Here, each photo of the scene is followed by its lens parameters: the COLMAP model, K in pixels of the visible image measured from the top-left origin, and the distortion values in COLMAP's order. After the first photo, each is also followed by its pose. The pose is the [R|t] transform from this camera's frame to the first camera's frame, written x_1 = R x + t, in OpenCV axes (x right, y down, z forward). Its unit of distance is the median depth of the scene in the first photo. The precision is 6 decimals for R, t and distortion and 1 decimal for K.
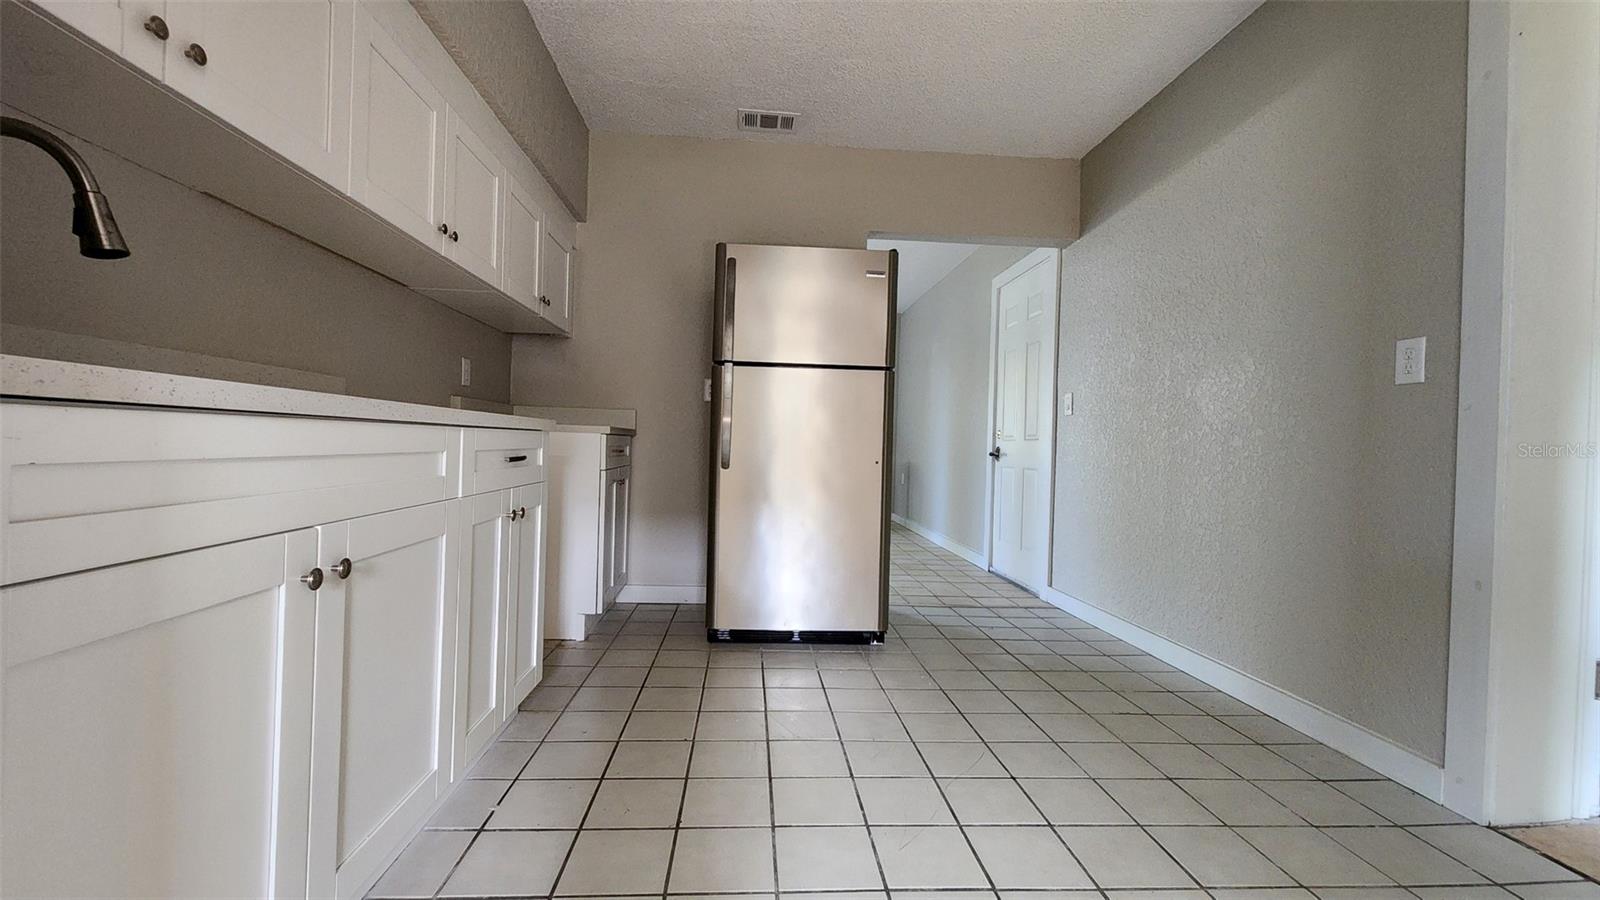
lens RADIAL K [[656.5, 0, 793.9], [0, 656.5, 446.4], [0, 0, 1]] dist [-0.001083, -0.001169]
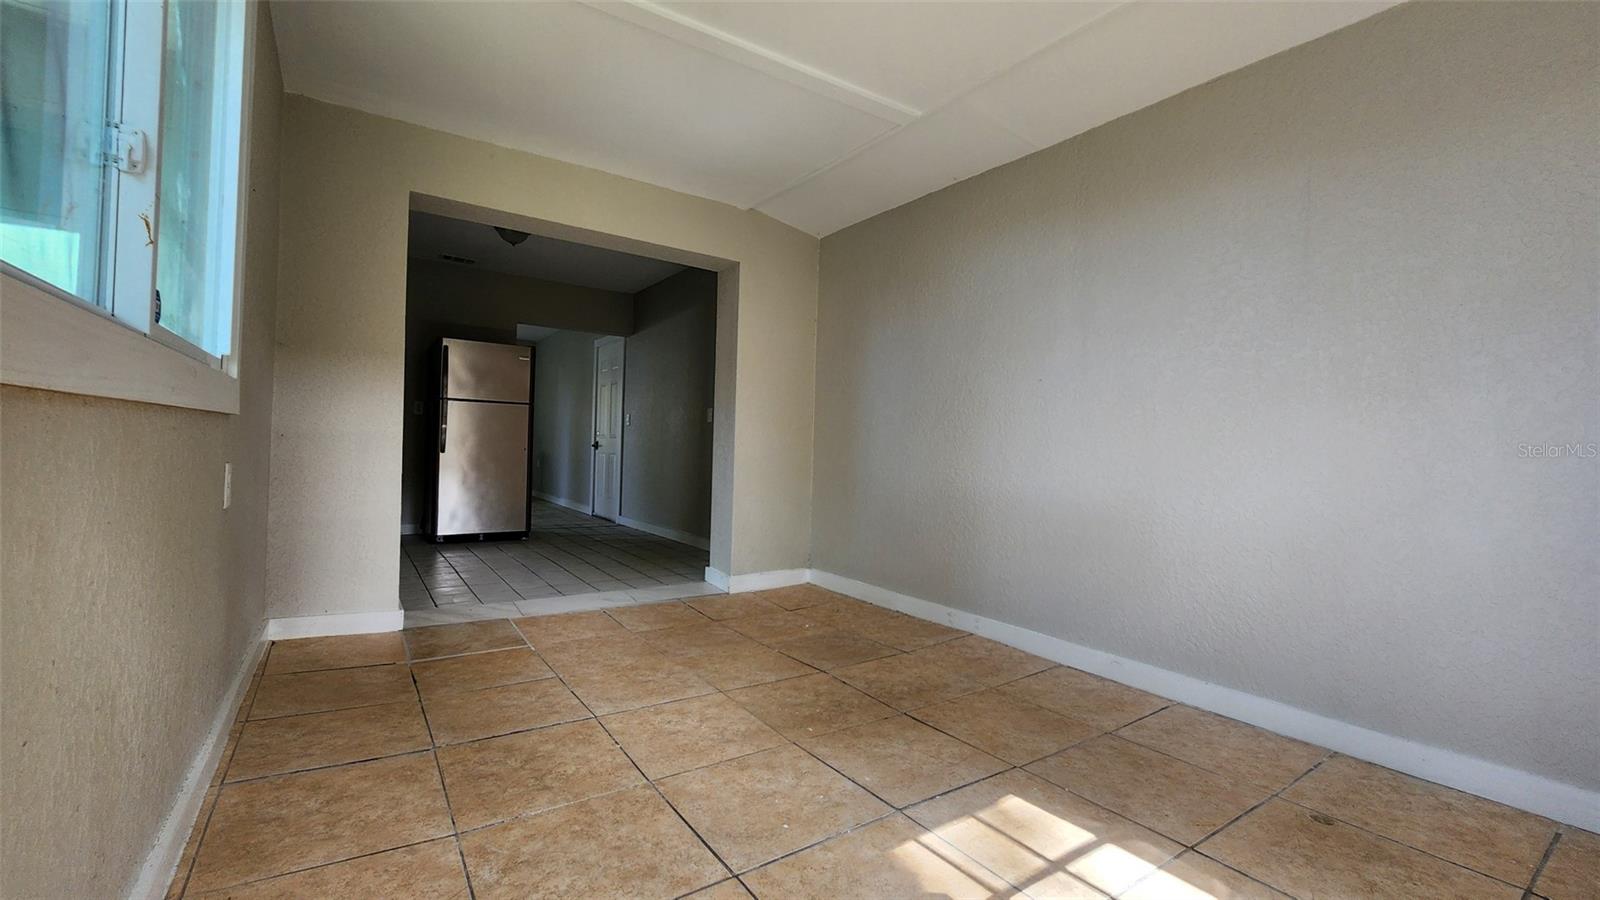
lens RADIAL K [[656.5, 0, 785.4], [0, 656.5, 451.4], [0, 0, 1]] dist [-0.001083, -0.001169]
pose [[0.865870, -0.004631, 0.500248, -0.135271], [-0.002088, 0.999915, 0.012871, 0.003951], [-0.500266, -0.012190, 0.865786, -0.823519]]
